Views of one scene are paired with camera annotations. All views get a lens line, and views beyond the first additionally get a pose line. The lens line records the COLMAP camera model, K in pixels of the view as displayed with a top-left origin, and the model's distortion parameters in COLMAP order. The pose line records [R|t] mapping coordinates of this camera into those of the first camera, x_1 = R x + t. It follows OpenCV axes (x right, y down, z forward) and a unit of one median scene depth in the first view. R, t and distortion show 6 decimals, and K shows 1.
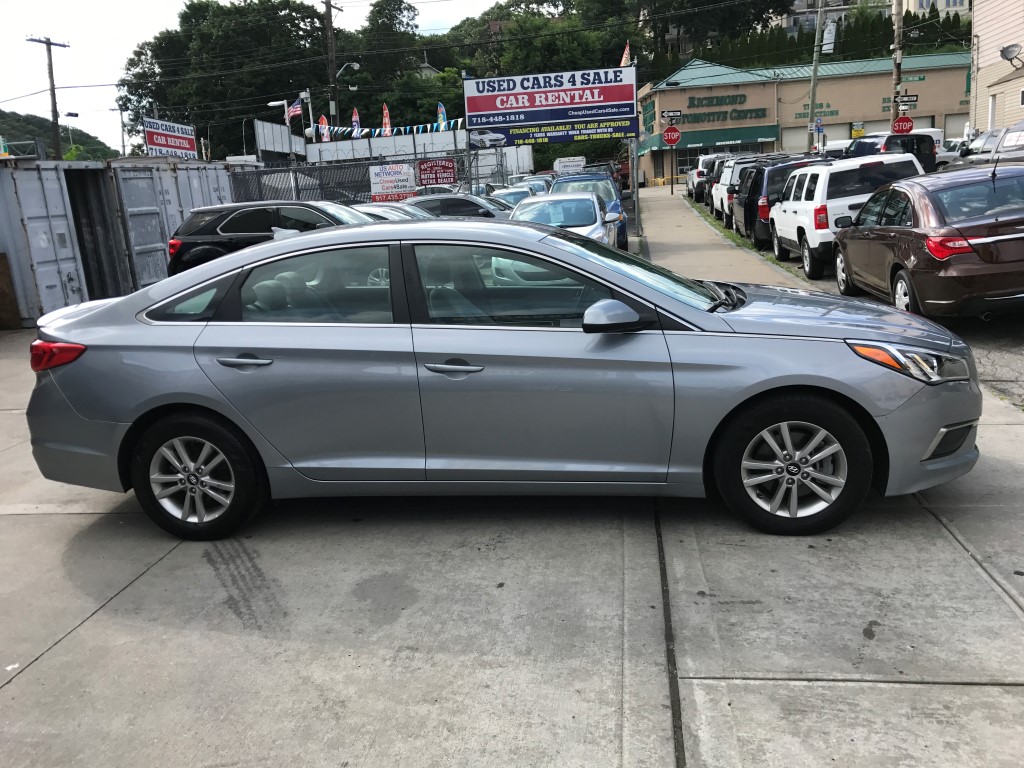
lens RADIAL K [[844.5, 0, 501.7], [0, 844.5, 379.2], [0, 0, 1]] dist [0.012944, -0.008116]
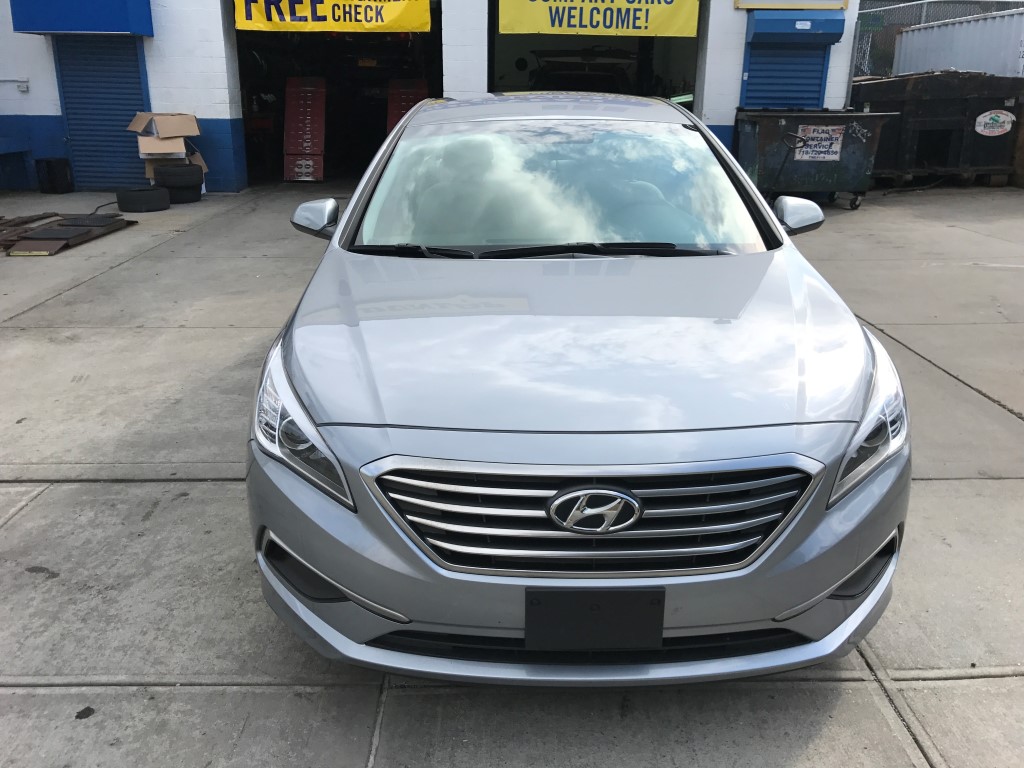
lens RADIAL K [[844.5, 0, 499.5], [0, 844.5, 382.0], [0, 0, 1]] dist [0.012944, -0.008116]
pose [[0.136999, 0.389033, -0.910980, 0.997266], [-0.212582, 0.909771, 0.356547, -0.266132], [0.967492, 0.144812, 0.207339, 0.981803]]
